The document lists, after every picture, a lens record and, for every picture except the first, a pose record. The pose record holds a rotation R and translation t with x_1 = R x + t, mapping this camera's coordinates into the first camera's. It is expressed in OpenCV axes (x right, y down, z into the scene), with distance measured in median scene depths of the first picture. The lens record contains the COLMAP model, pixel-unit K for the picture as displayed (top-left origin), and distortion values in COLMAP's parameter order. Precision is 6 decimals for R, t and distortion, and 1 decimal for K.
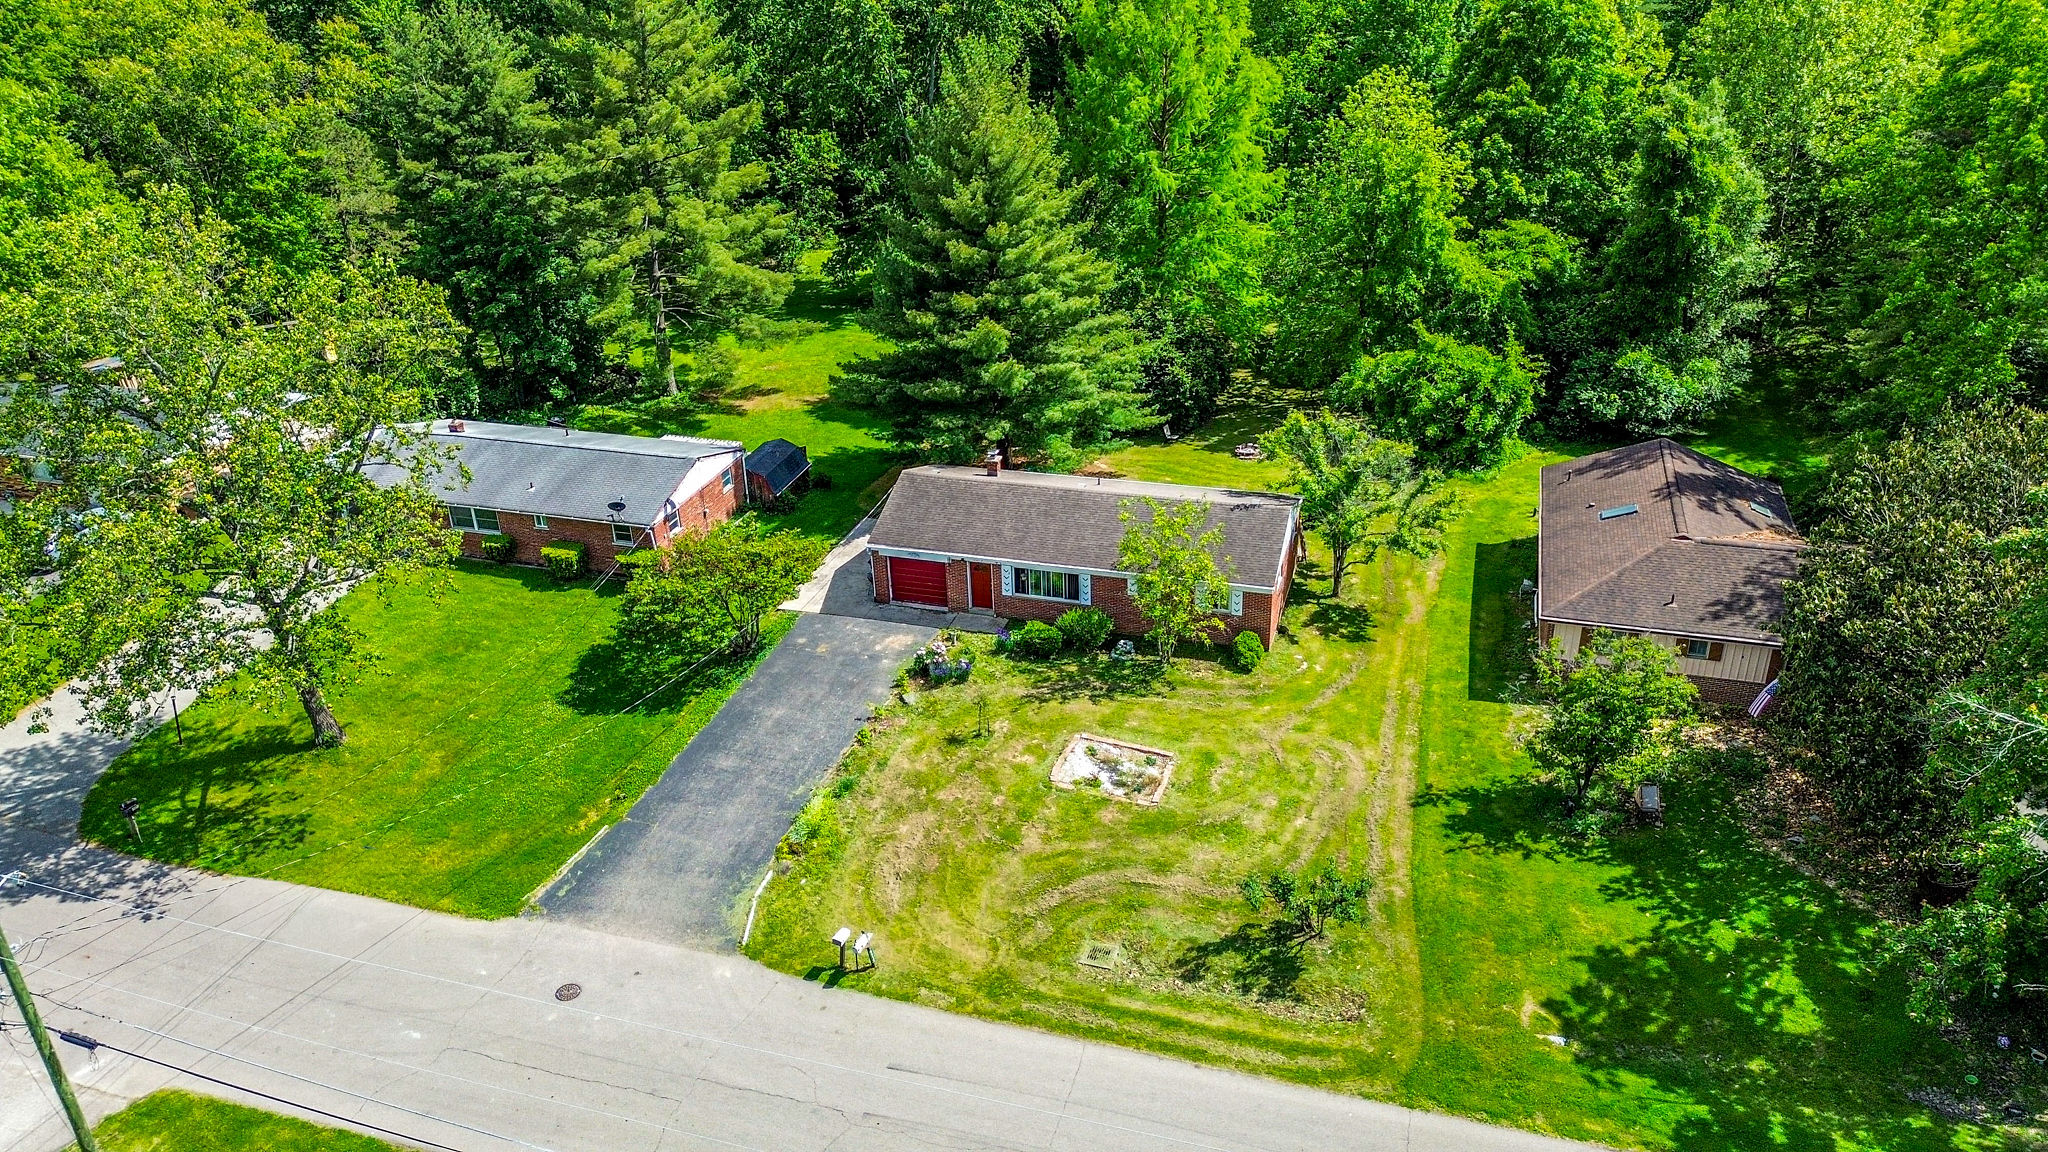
lens RADIAL K [[1454.5, 0, 1019.5], [0, 1454.5, 571.9], [0, 0, 1]] dist [0.062086, -0.069010]
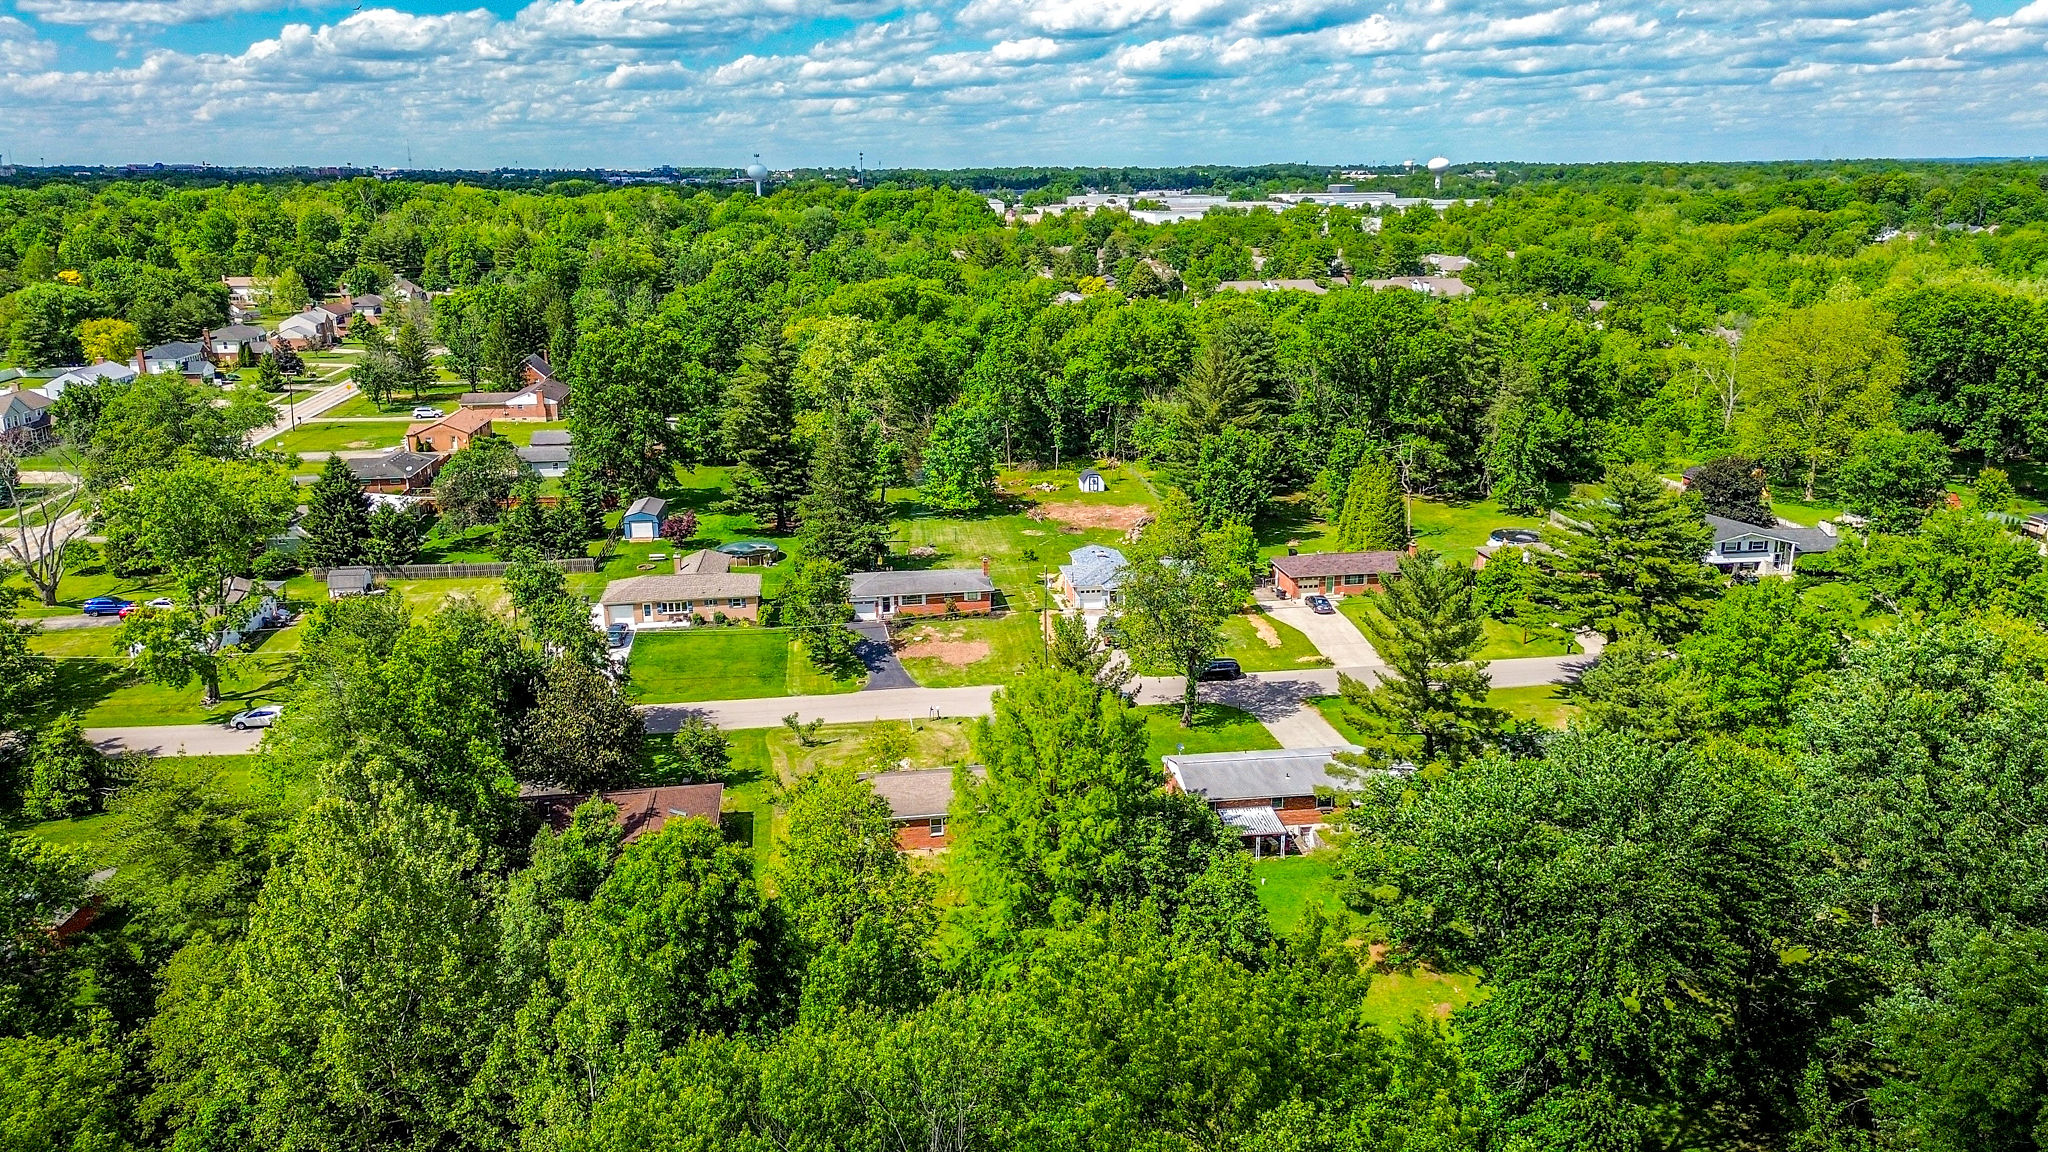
lens RADIAL K [[1454.5, 0, 1024.9], [0, 1454.5, 581.1], [0, 0, 1]] dist [0.062086, -0.069010]
pose [[-0.903132, 0.164330, -0.396671, 0.708019], [-0.148493, 0.747306, 0.647676, -1.570871], [0.402867, 0.643840, -0.650514, 2.231622]]
